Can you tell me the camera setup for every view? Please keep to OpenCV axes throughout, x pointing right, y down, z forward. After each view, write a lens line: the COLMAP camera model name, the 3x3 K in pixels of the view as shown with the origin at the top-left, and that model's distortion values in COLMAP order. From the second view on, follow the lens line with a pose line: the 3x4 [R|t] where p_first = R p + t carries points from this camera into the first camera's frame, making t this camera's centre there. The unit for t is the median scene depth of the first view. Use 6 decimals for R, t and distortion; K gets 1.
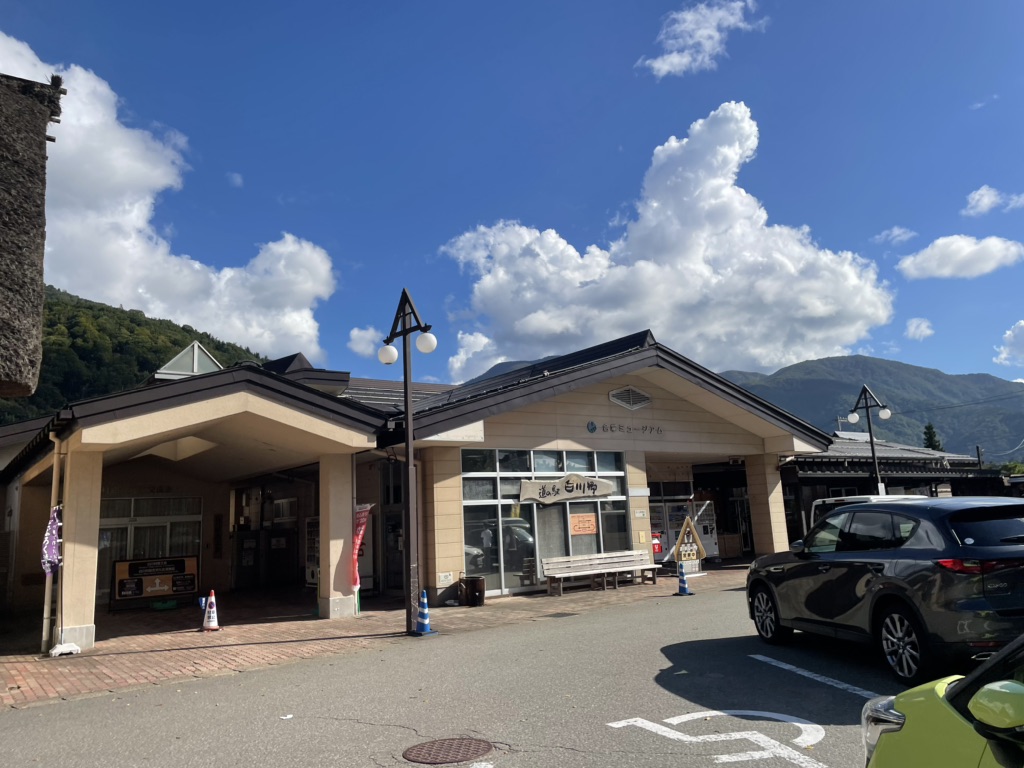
lens RADIAL K [[791.9, 0, 512.0], [0, 791.9, 384.0], [0, 0, 1]] dist [0.055770, -0.000880]
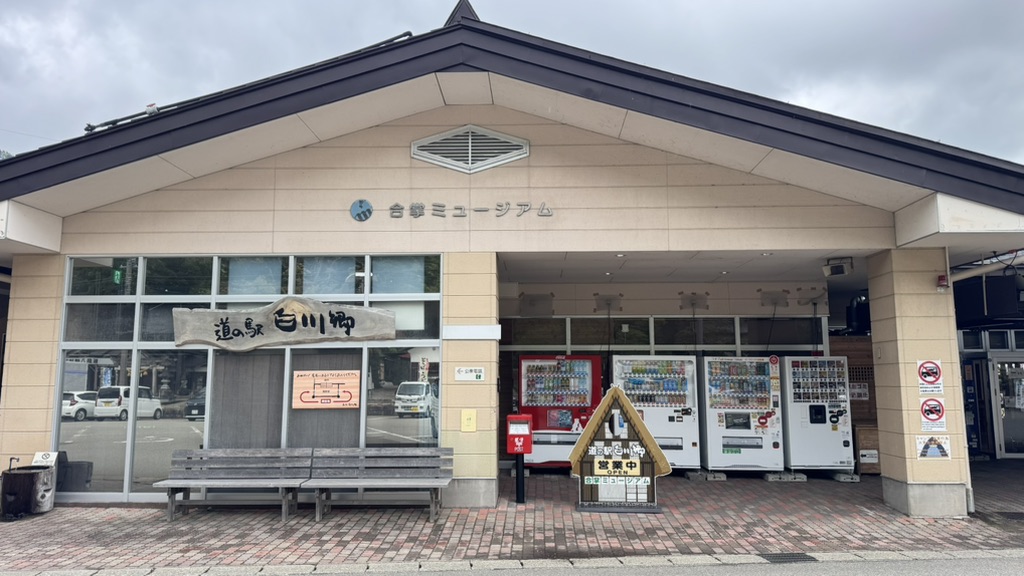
lens RADIAL K [[715.4, 0, 512.0], [0, 715.4, 288.0], [0, 0, 1]] dist [0.157887, -0.000455]
pose [[0.787004, -0.022644, -0.616532, 0.486309], [0.068710, 0.996326, 0.051116, 0.090087], [0.613110, -0.082590, 0.785668, 0.689139]]
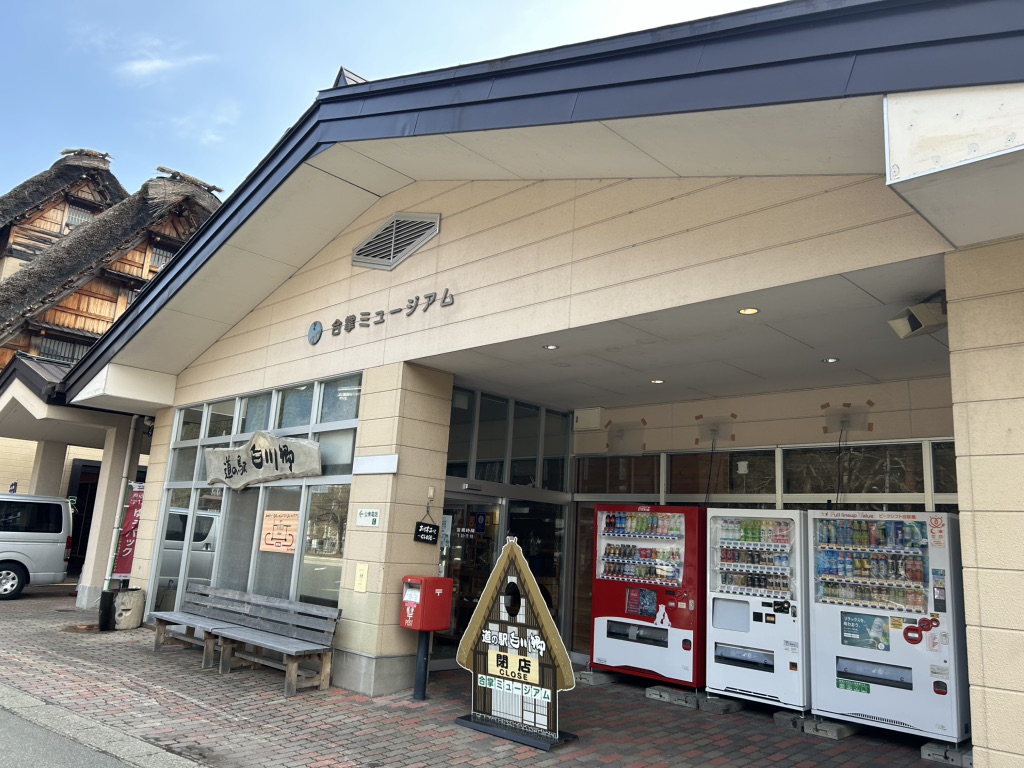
lens RADIAL K [[791.9, 0, 512.0], [0, 791.9, 384.0], [0, 0, 1]] dist [0.055770, -0.000880]
pose [[0.146921, -0.137042, -0.979609, 0.597112], [0.109488, 0.986523, -0.121589, 0.159461], [0.983070, -0.089391, 0.159945, 1.056493]]
